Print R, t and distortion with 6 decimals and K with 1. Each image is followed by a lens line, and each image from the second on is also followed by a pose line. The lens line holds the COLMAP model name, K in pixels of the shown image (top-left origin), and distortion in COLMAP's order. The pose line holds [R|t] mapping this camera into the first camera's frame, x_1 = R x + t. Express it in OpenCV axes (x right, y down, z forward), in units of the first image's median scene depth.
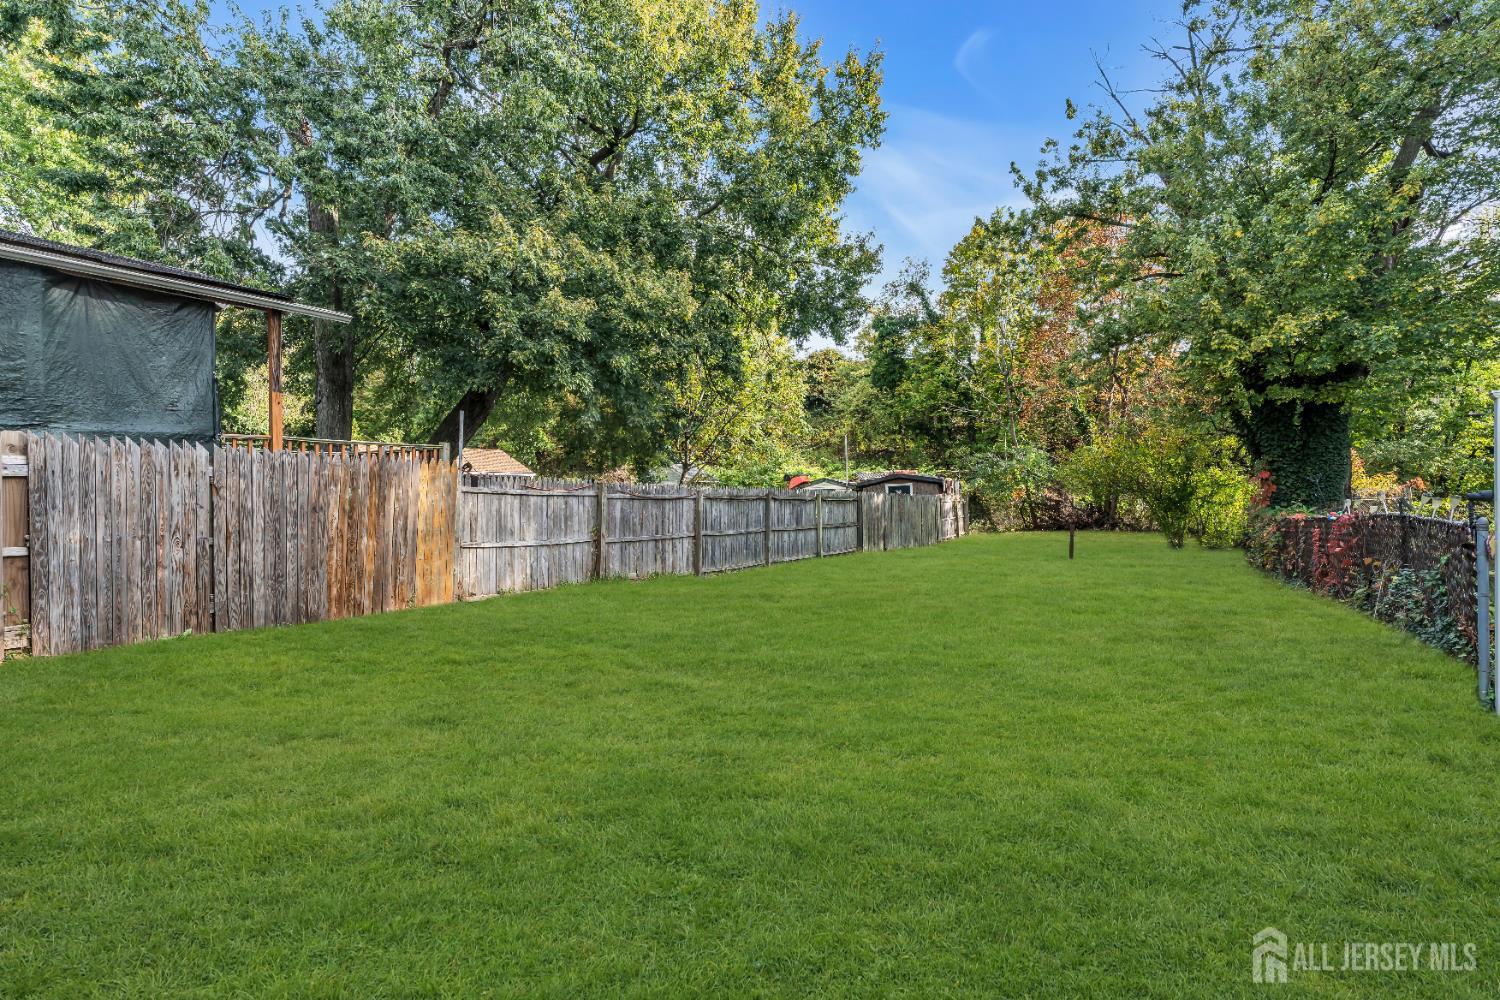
lens RADIAL K [[668.5, 0, 750.0], [0, 668.5, 500.0], [0, 0, 1]] dist [0.000282, 0.000555]
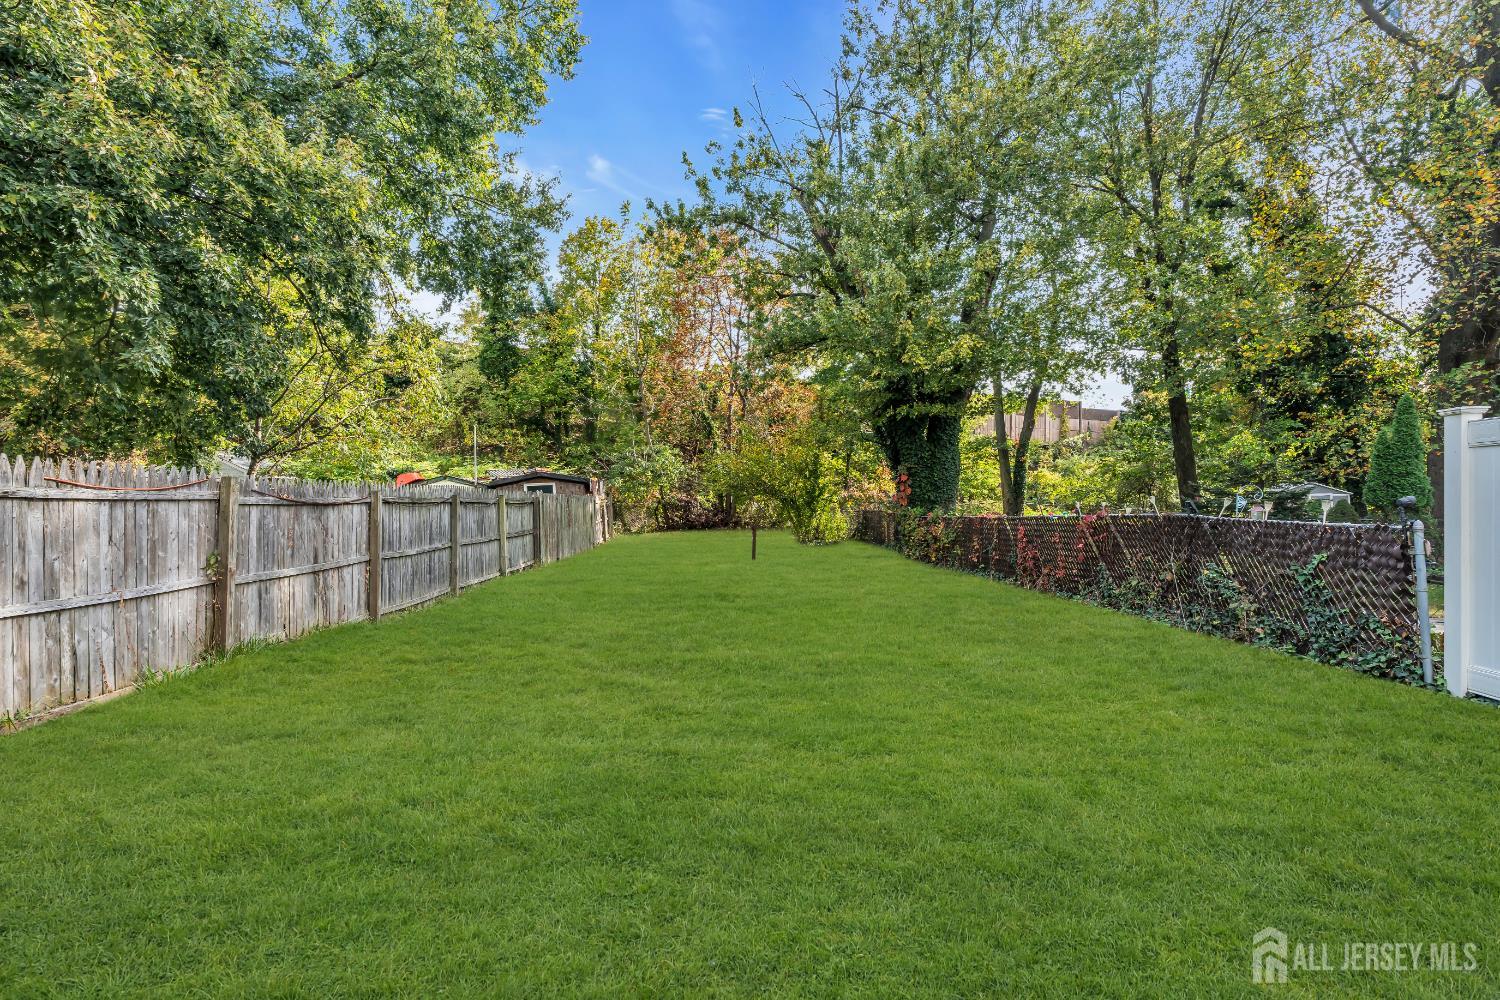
lens RADIAL K [[668.5, 0, 750.0], [0, 668.5, 500.0], [0, 0, 1]] dist [0.000282, 0.000555]
pose [[0.809856, -0.004296, 0.586613, -0.105267], [0.004595, 0.999989, 0.000980, -0.002248], [-0.586611, 0.001902, 0.809867, 0.167812]]
